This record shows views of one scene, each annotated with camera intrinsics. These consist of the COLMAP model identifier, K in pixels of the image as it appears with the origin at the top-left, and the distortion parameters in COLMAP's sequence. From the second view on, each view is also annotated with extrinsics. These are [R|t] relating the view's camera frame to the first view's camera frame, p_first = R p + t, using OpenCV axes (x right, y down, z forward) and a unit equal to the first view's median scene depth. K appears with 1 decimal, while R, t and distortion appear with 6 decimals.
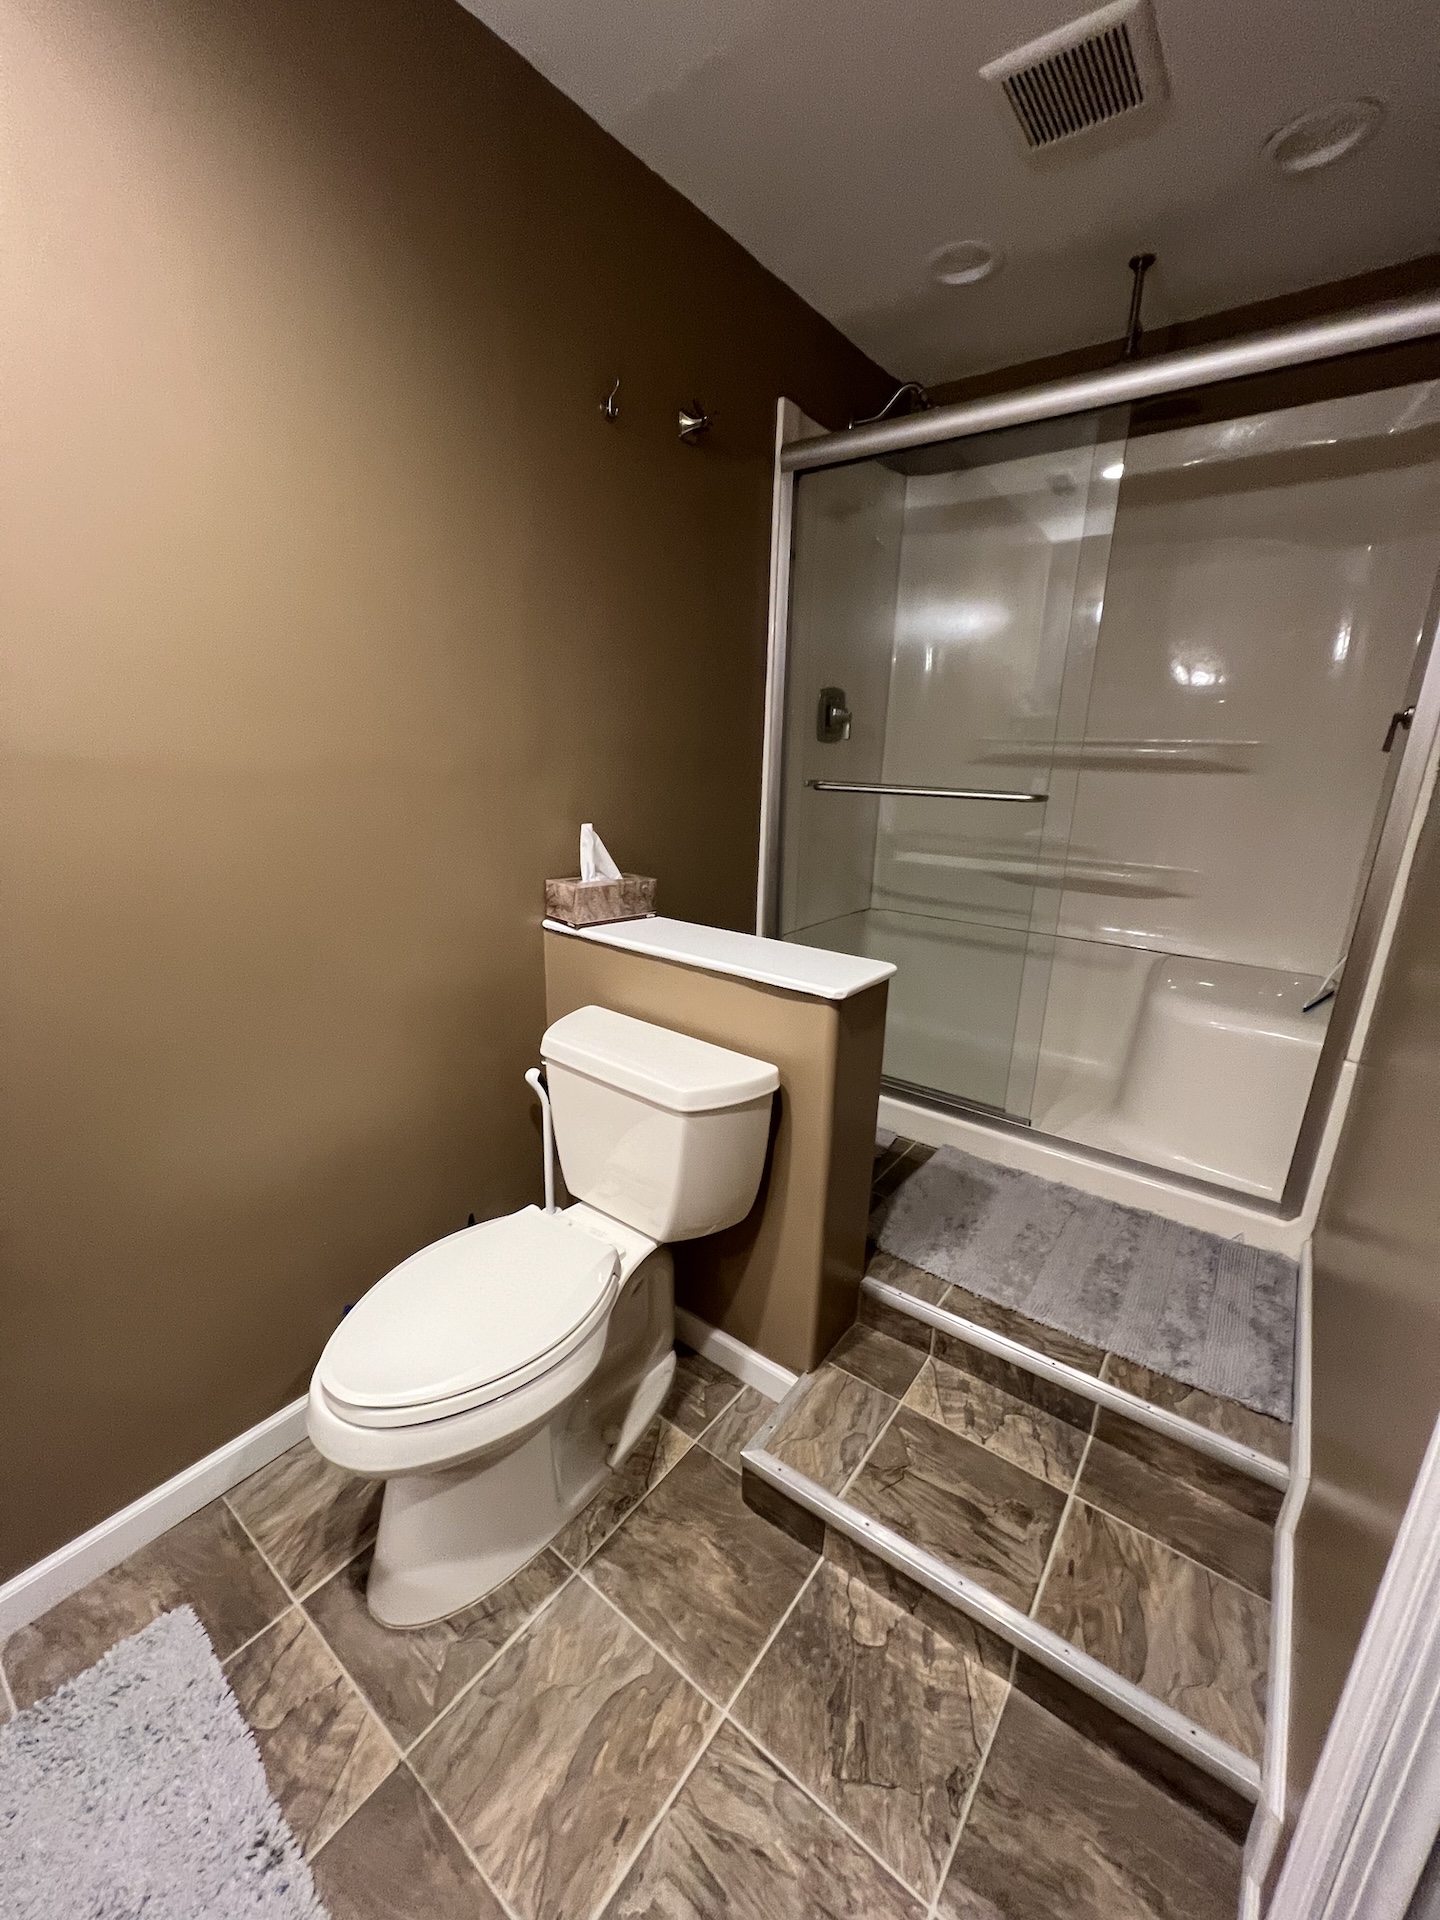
lens RADIAL K [[772.7, 0, 726.2], [0, 772.7, 962.2], [0, 0, 1]] dist [0.000948, -0.000157]
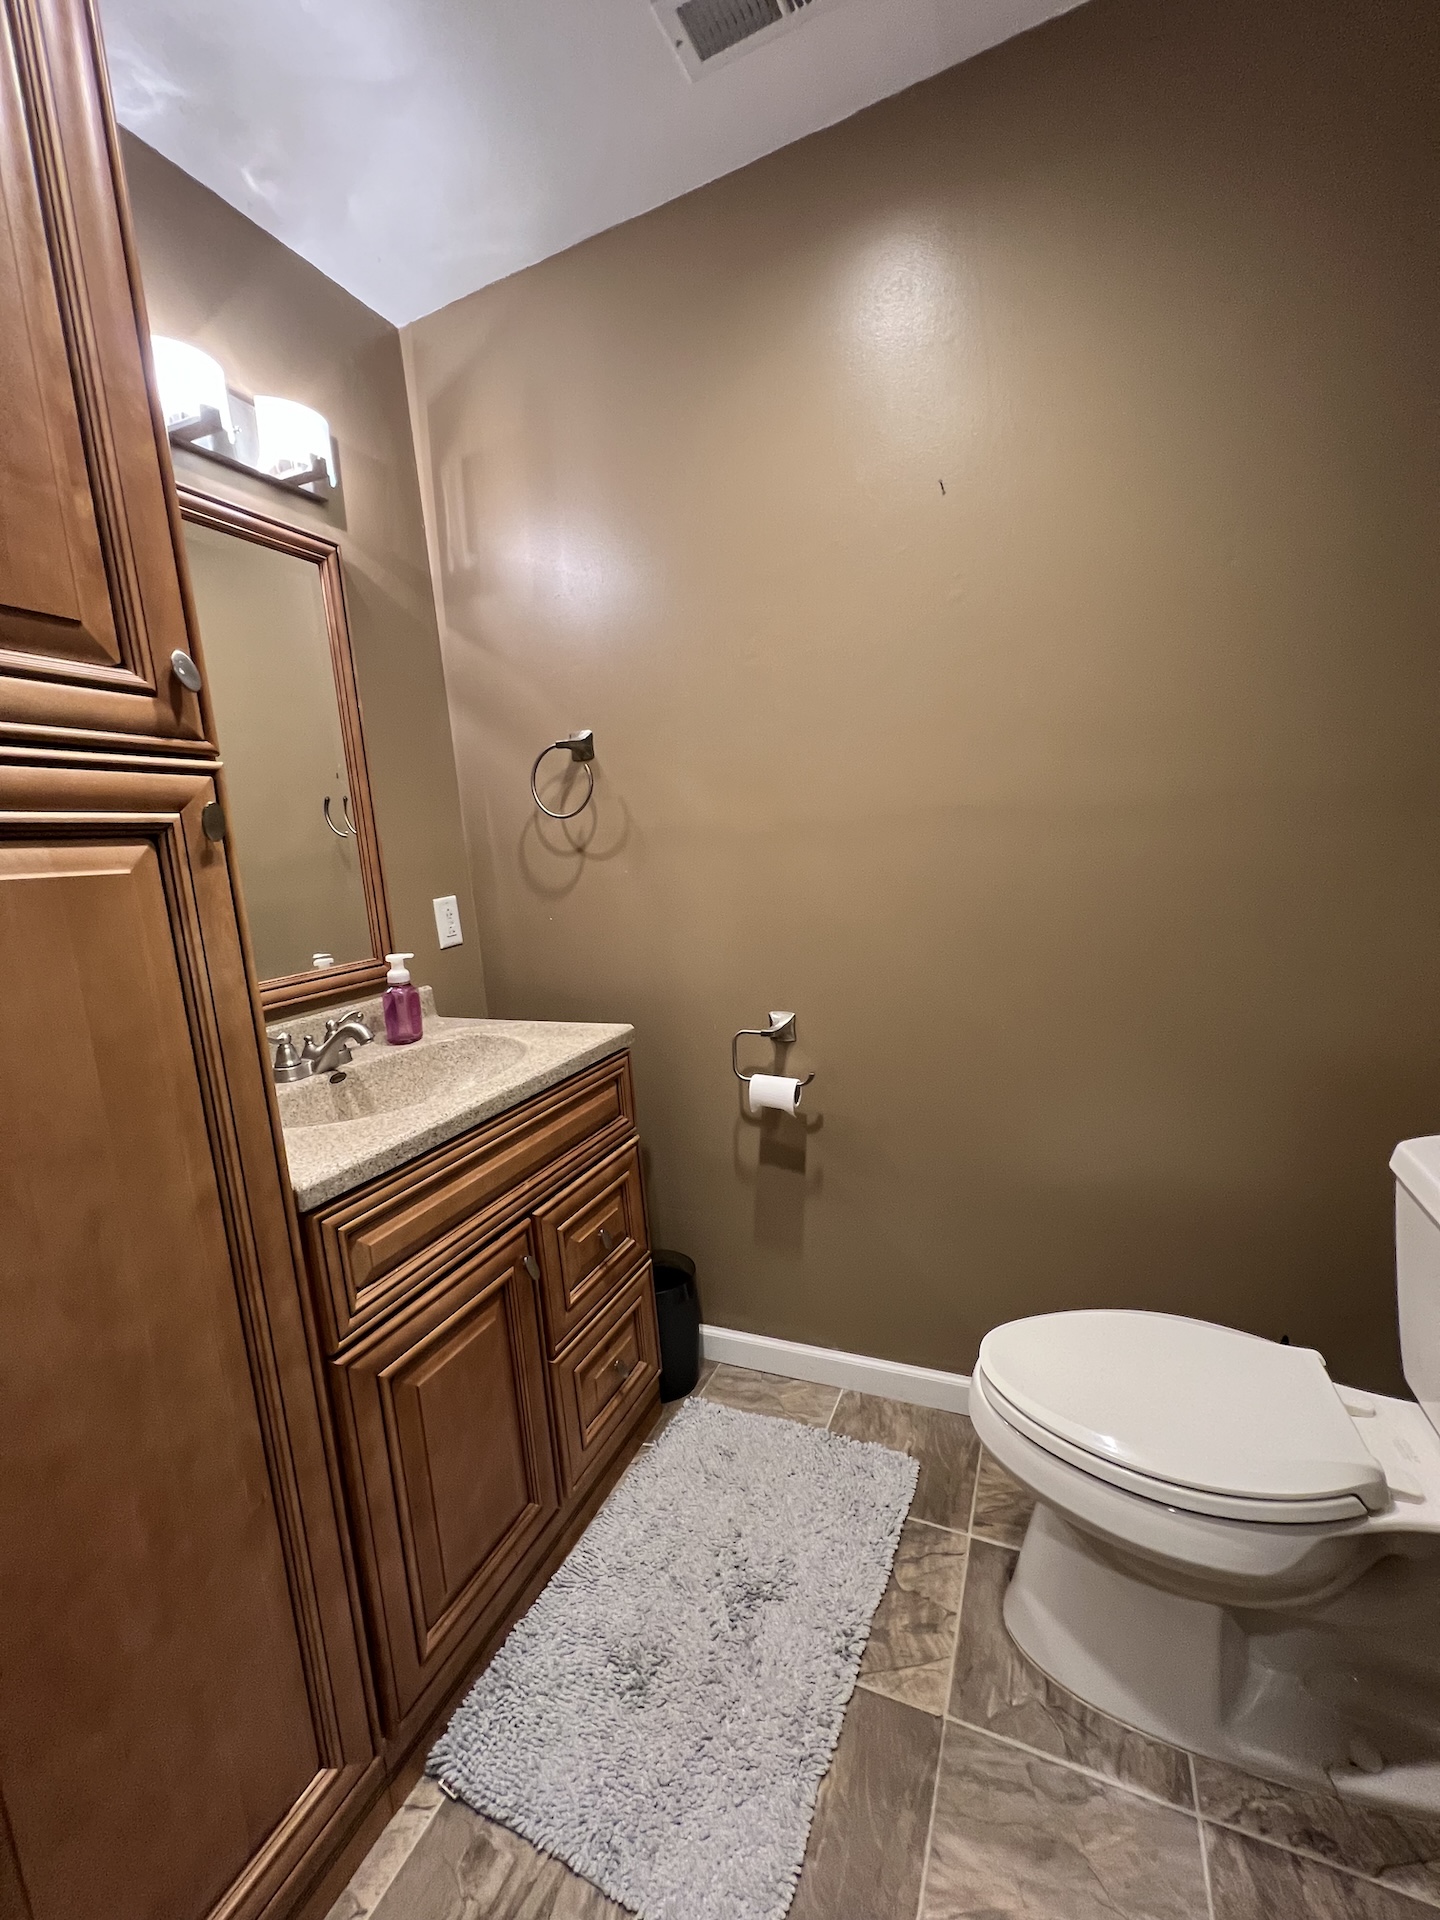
lens RADIAL K [[772.7, 0, 716.2], [0, 772.7, 946.9], [0, 0, 1]] dist [0.000948, -0.000157]
pose [[0.218512, 0.085476, -0.972083, 0.416333], [-0.173027, 0.983766, 0.047609, -0.014640], [0.960372, 0.157794, 0.229754, 0.254281]]
